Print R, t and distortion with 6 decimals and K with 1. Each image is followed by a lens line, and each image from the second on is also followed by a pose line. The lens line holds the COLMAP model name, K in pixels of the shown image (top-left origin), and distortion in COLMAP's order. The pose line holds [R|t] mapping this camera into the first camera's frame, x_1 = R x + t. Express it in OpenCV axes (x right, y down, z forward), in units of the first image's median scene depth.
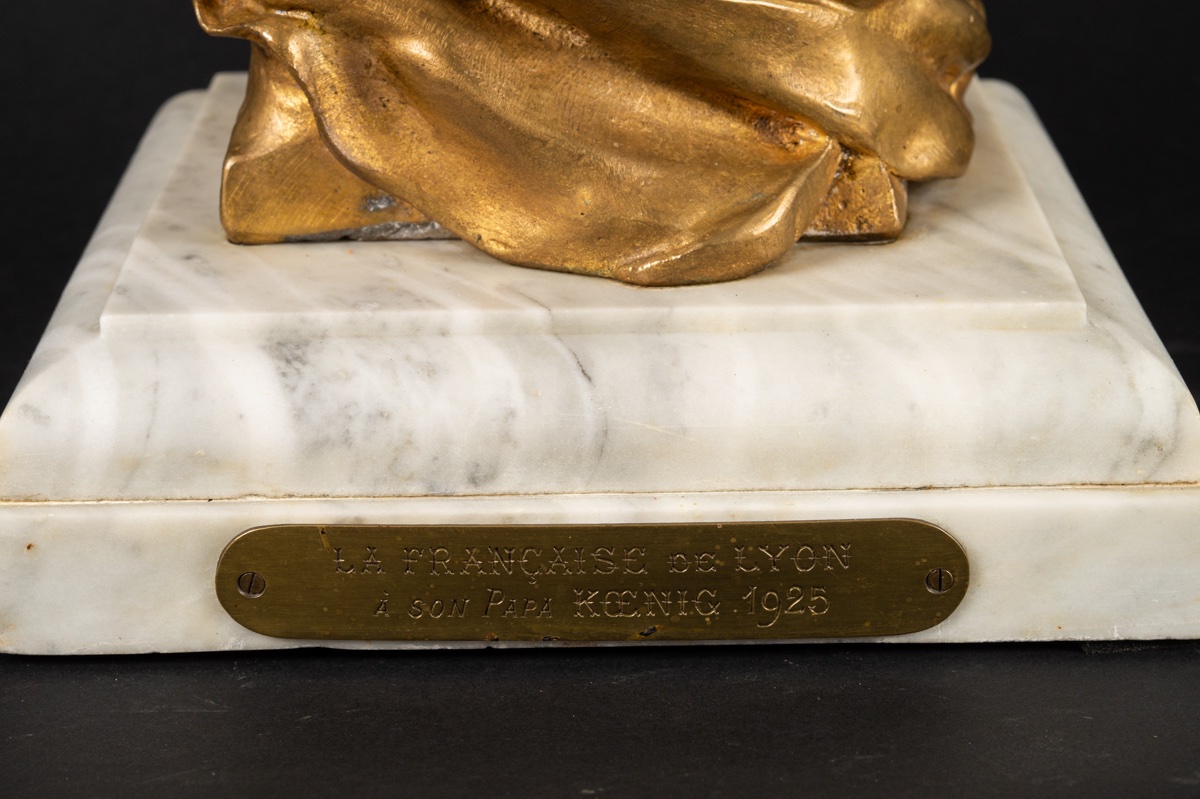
lens RADIAL K [[2982.3, 0, 600.0], [0, 2982.3, 399.5], [0, 0, 1]] dist [0.022493, 0.147227]
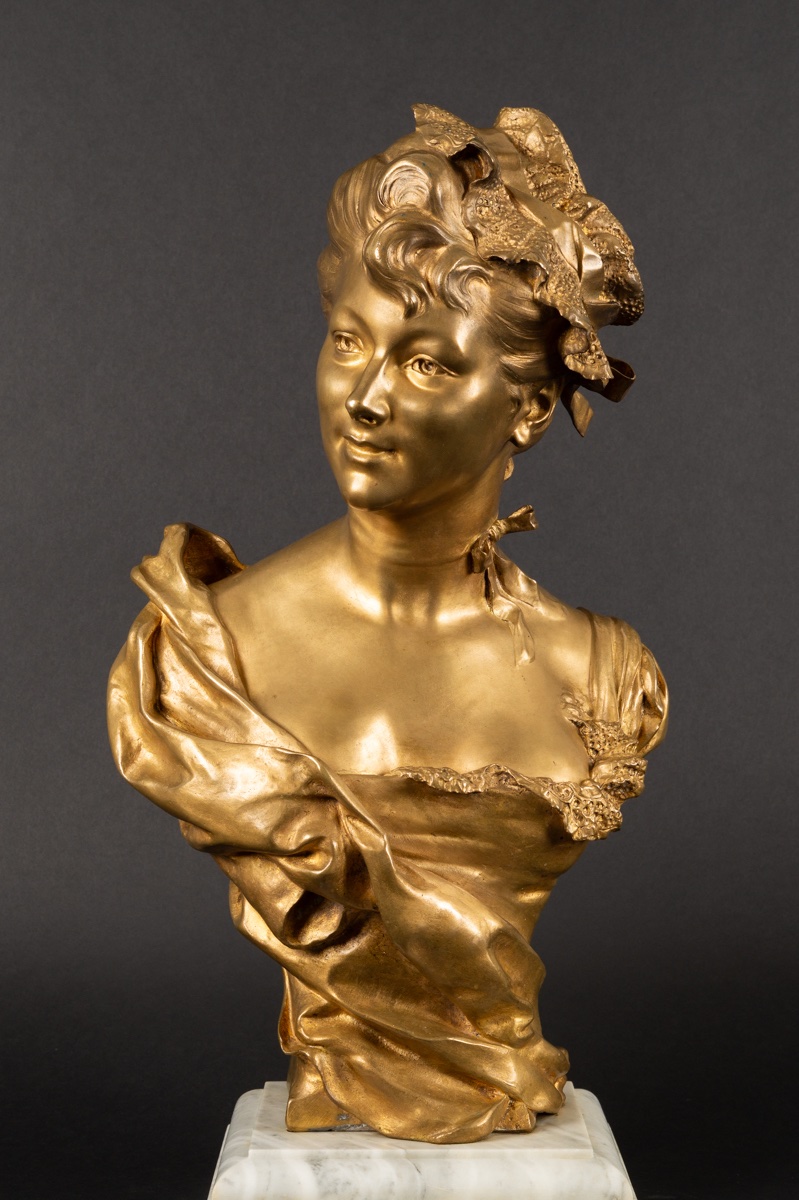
lens RADIAL K [[2916.9, 0, 399.5], [0, 2916.9, 600.0], [0, 0, 1]] dist [0.045760, -0.724522]
pose [[0.999940, 0.010822, 0.001896, -0.033359], [-0.009651, 0.947673, -0.319097, 0.357709], [-0.005250, 0.319060, 0.947720, -1.792723]]
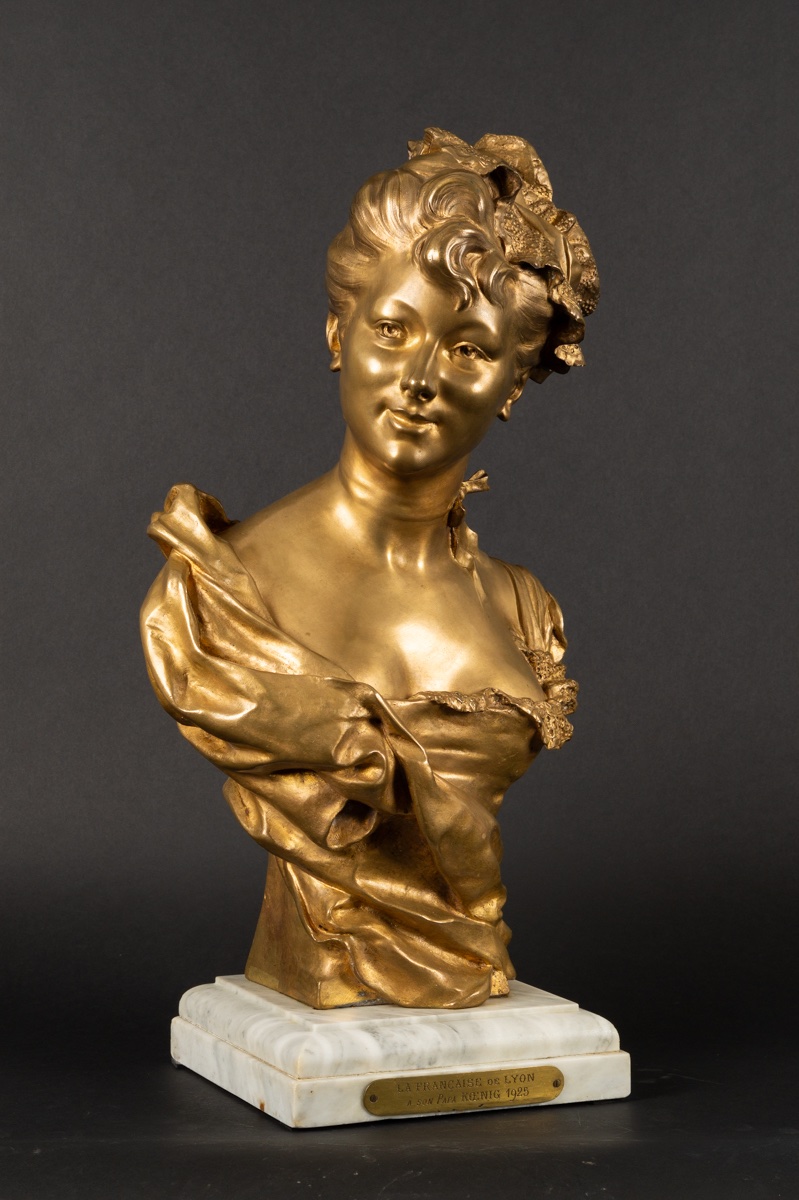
lens RADIAL K [[2916.9, 0, 399.5], [0, 2916.9, 600.0], [0, 0, 1]] dist [0.045760, -0.724522]
pose [[0.914631, 0.000352, 0.404289, -1.370475], [0.123972, 0.951580, -0.281294, 0.440164], [-0.384812, 0.307401, 0.870301, -1.974972]]
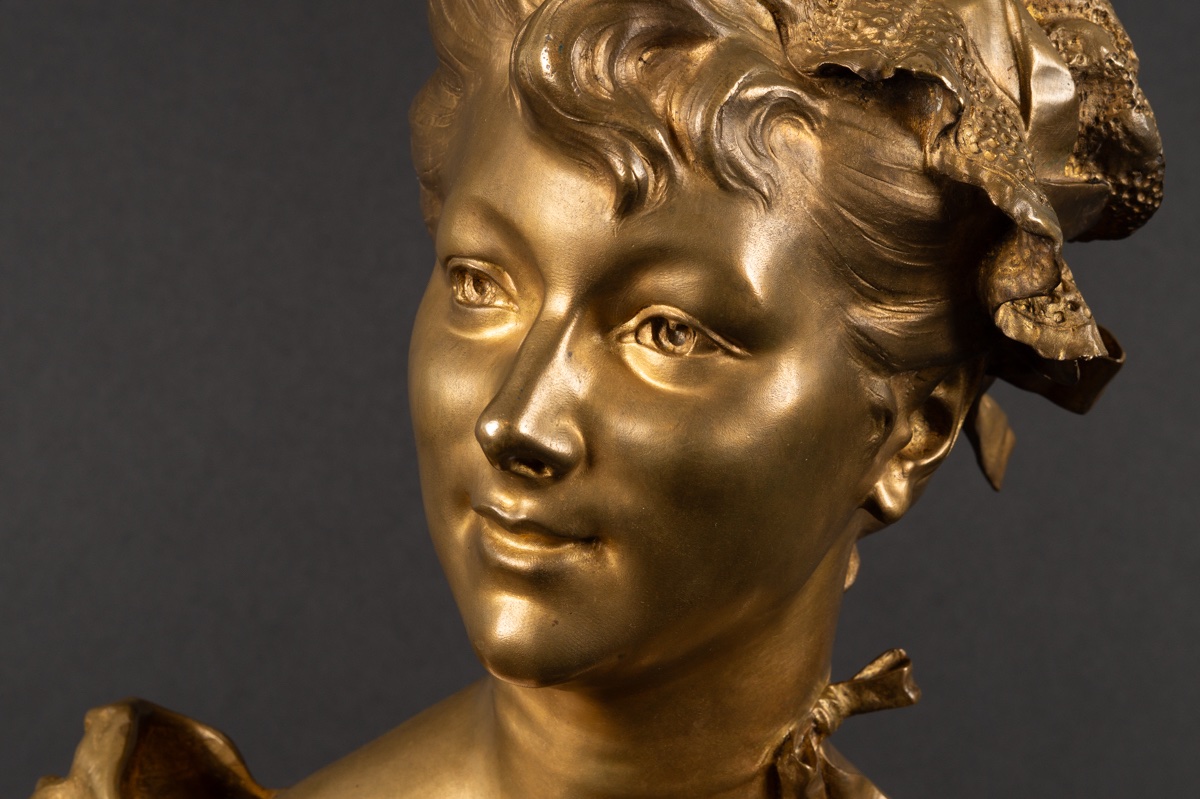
lens RADIAL K [[2916.9, 0, 622.9], [0, 2916.9, 396.6], [0, 0, 1]] dist [0.045760, -0.724522]
pose [[0.999724, -0.011146, 0.020679, -0.047260], [0.018392, 0.919023, -0.393776, -0.252540], [-0.014616, 0.394047, 0.918974, -0.308584]]
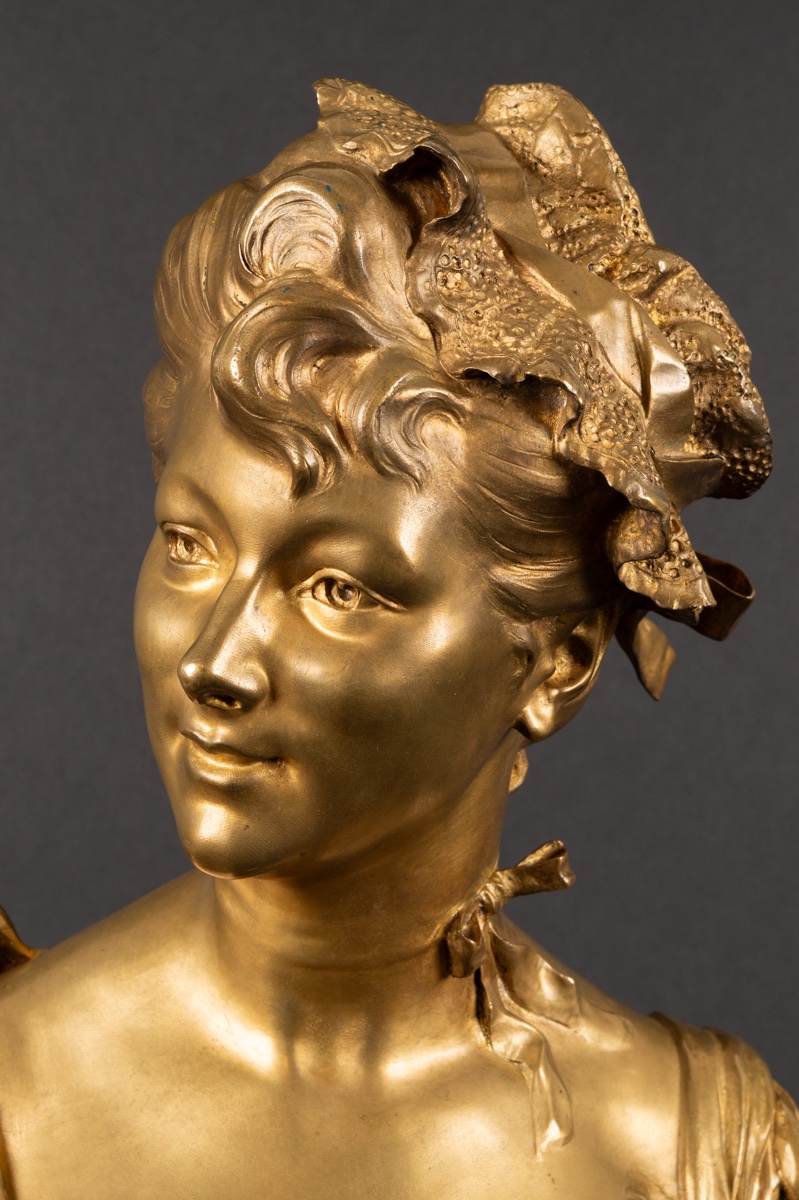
lens RADIAL K [[2898.7, 0, 399.5], [0, 2898.7, 600.0], [0, 0, 1]] dist [0.007587, 0.148949]
pose [[0.999752, -0.004878, -0.021723, 0.050695], [-0.003264, 0.933046, -0.359741, -0.227185], [0.022024, 0.359723, 0.932799, -0.542589]]
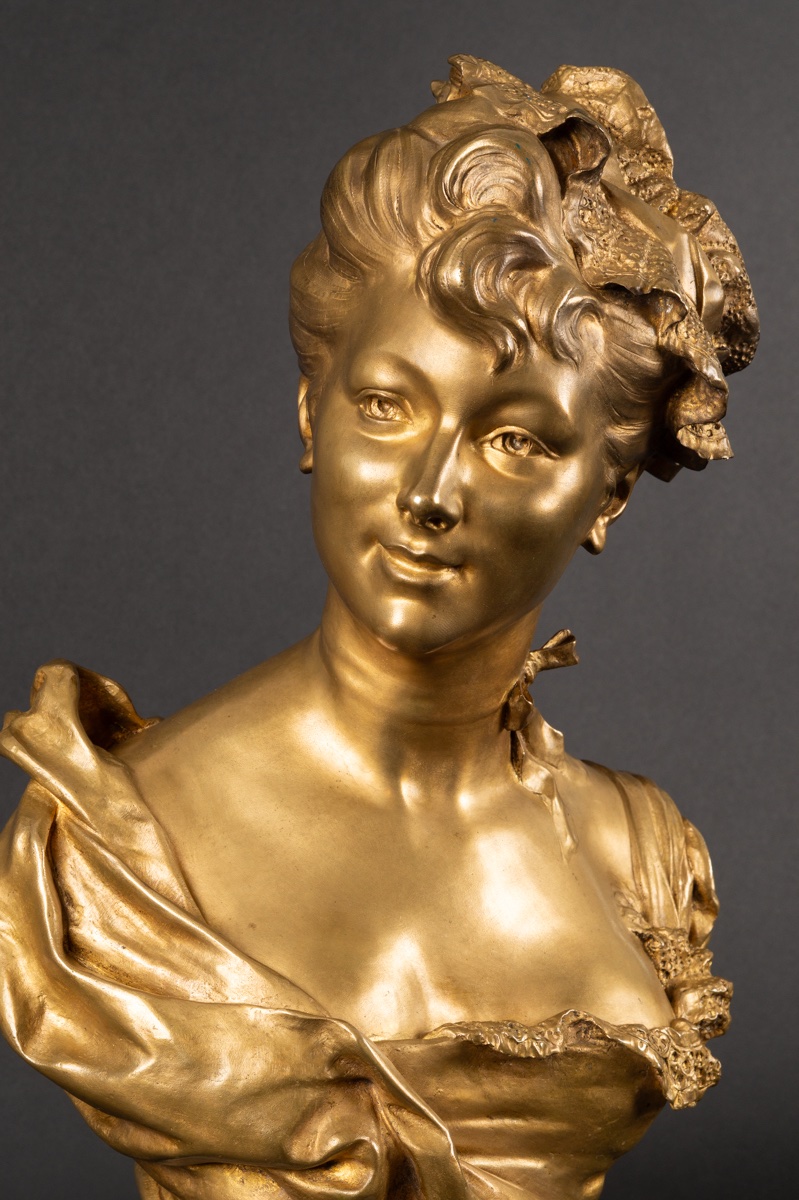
lens RADIAL K [[2898.7, 0, 399.5], [0, 2898.7, 600.0], [0, 0, 1]] dist [0.007587, 0.148949]
pose [[0.950682, -0.005742, 0.310114, -0.641651], [0.100719, 0.951361, -0.291149, -0.094125], [-0.293359, 0.308025, 0.905020, -0.896441]]
